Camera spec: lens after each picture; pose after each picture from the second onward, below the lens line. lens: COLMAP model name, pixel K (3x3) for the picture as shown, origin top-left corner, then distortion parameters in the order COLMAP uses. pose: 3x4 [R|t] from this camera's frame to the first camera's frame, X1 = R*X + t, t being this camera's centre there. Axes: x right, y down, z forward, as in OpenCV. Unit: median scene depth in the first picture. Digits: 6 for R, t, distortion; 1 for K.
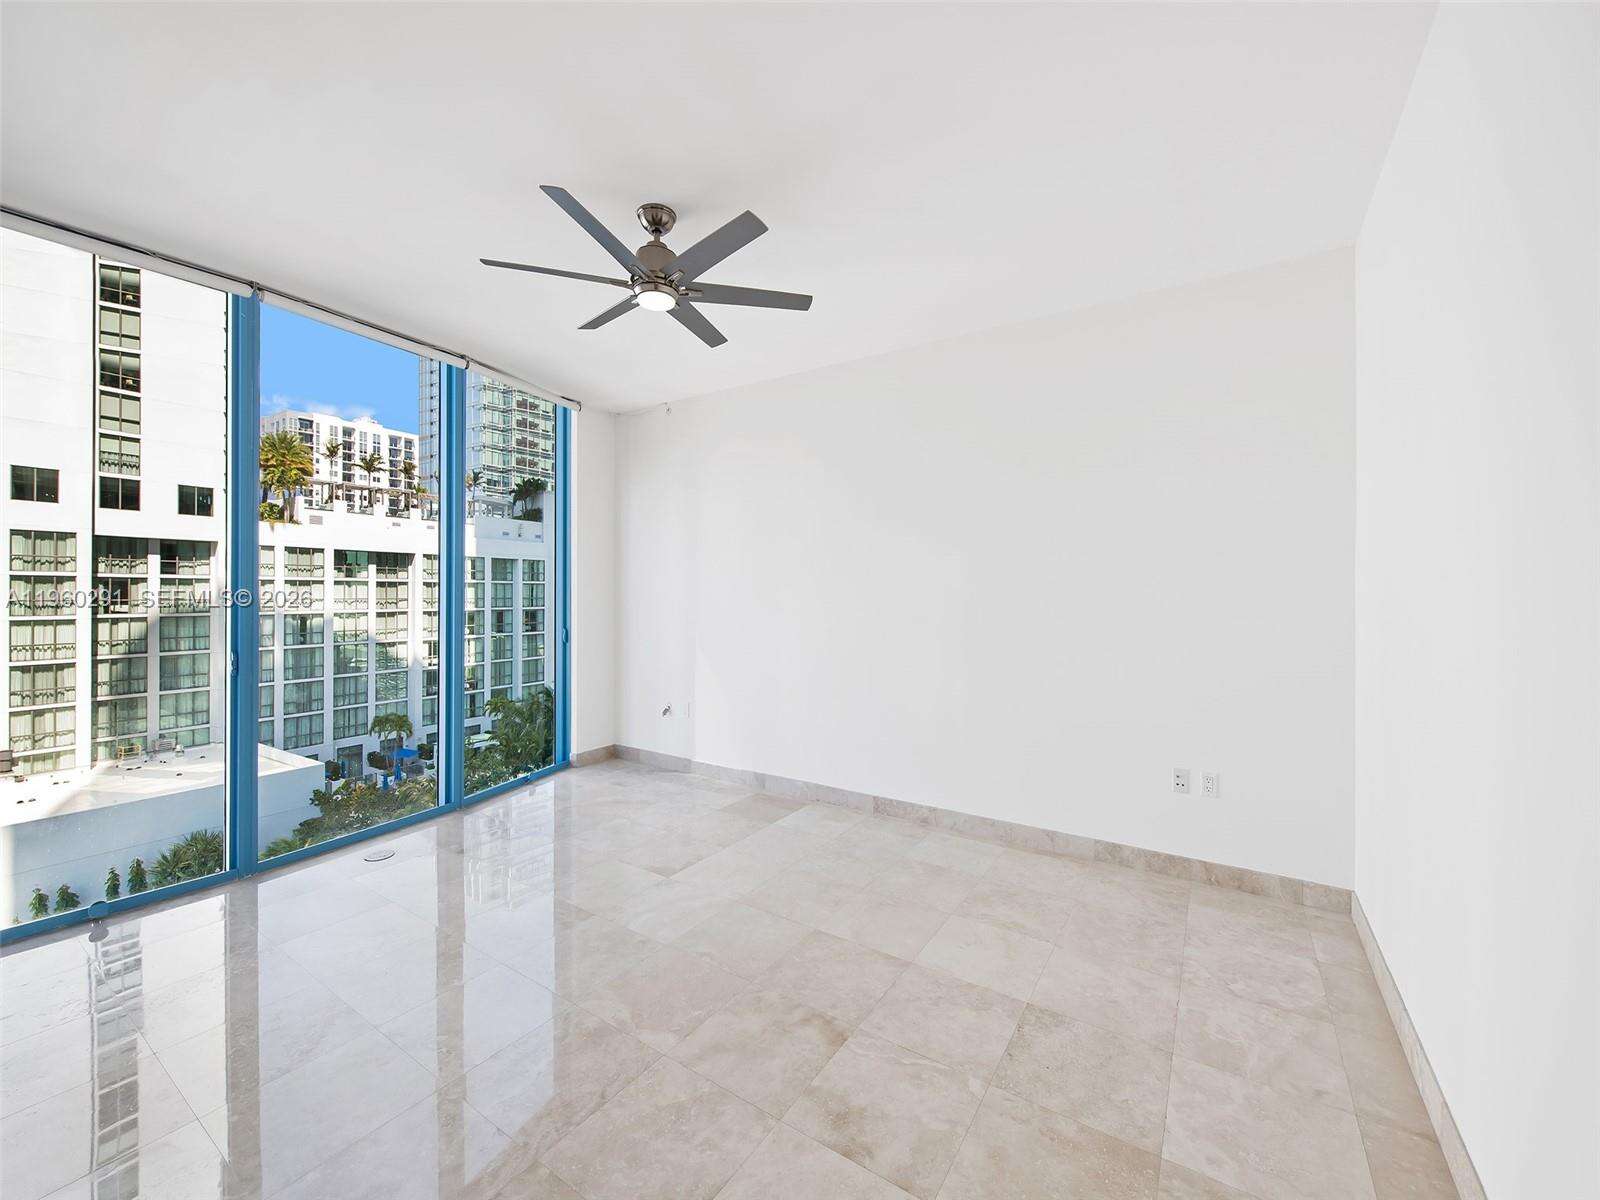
lens RADIAL K [[637.4, 0, 805.2], [0, 637.4, 596.4], [0, 0, 1]] dist [0.003960, -0.004421]
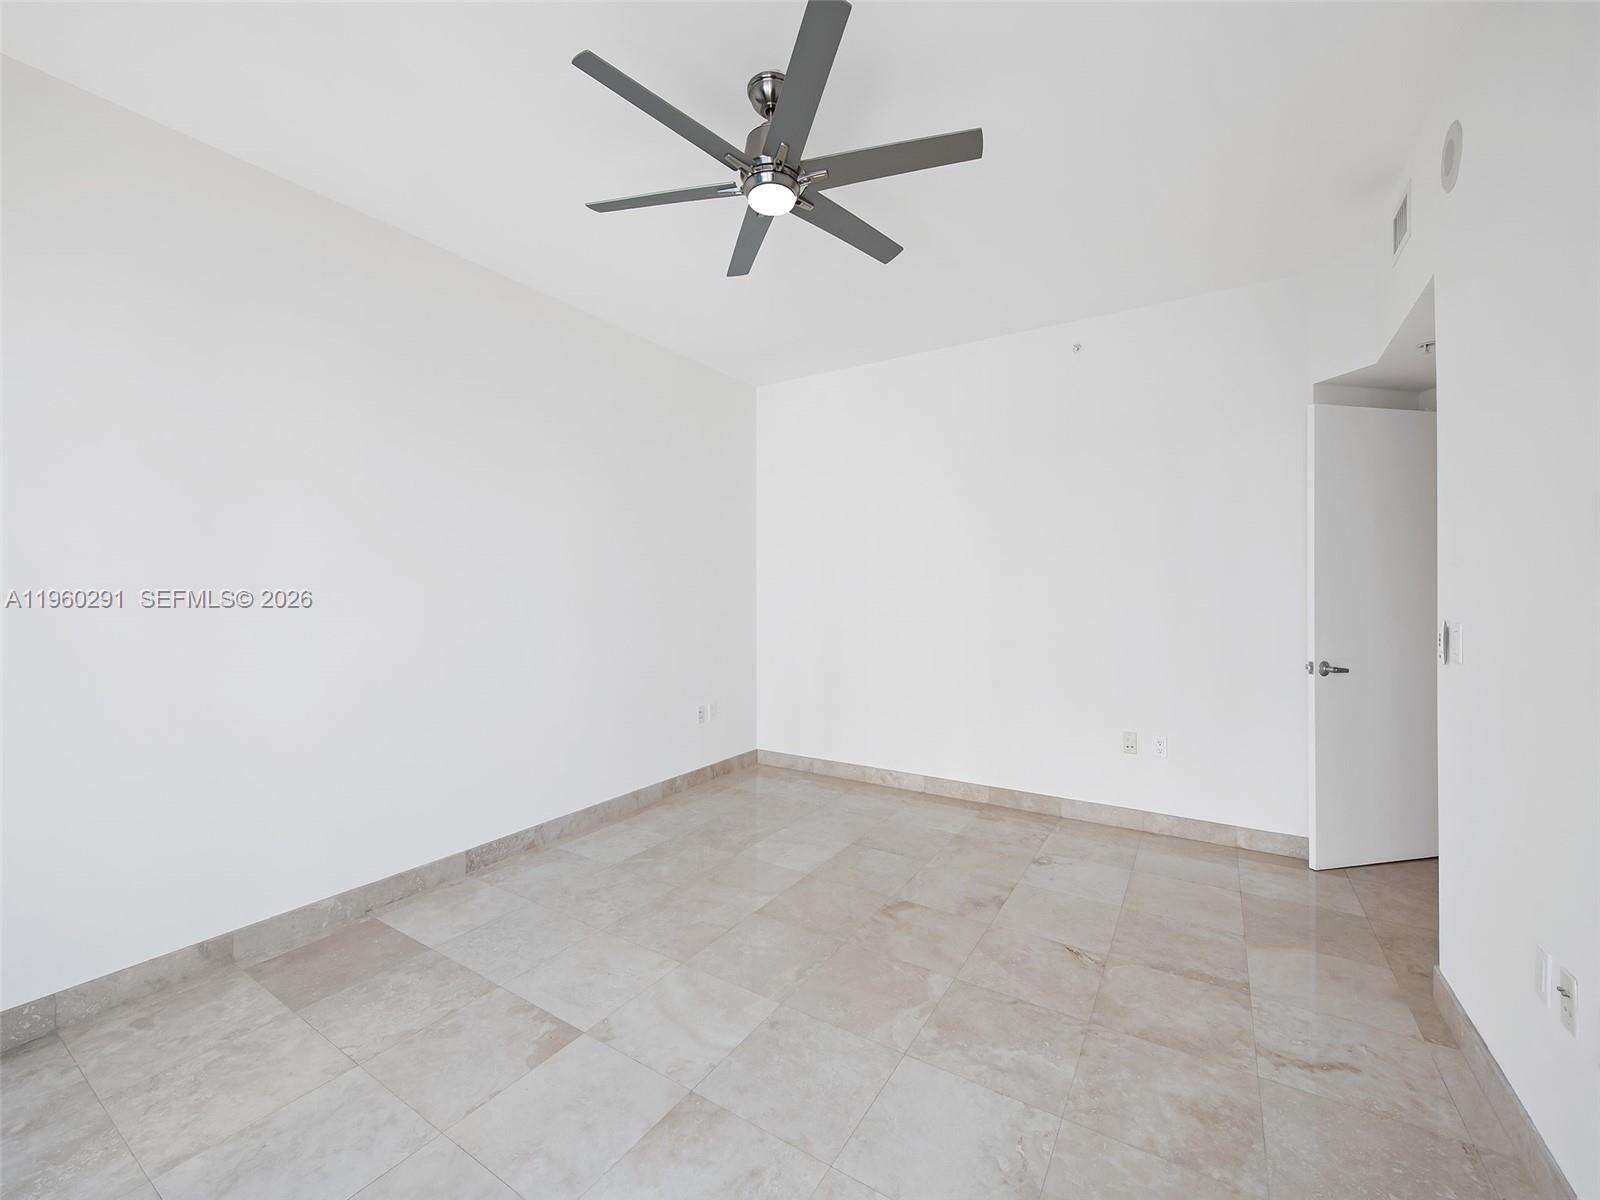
lens RADIAL K [[637.4, 0, 805.2], [0, 637.4, 596.4], [0, 0, 1]] dist [0.003960, -0.004421]
pose [[-0.016698, -0.011322, 0.999796, -0.854411], [0.010947, 0.999874, 0.011506, 0.011683], [-0.999801, 0.011137, -0.016572, 0.808947]]
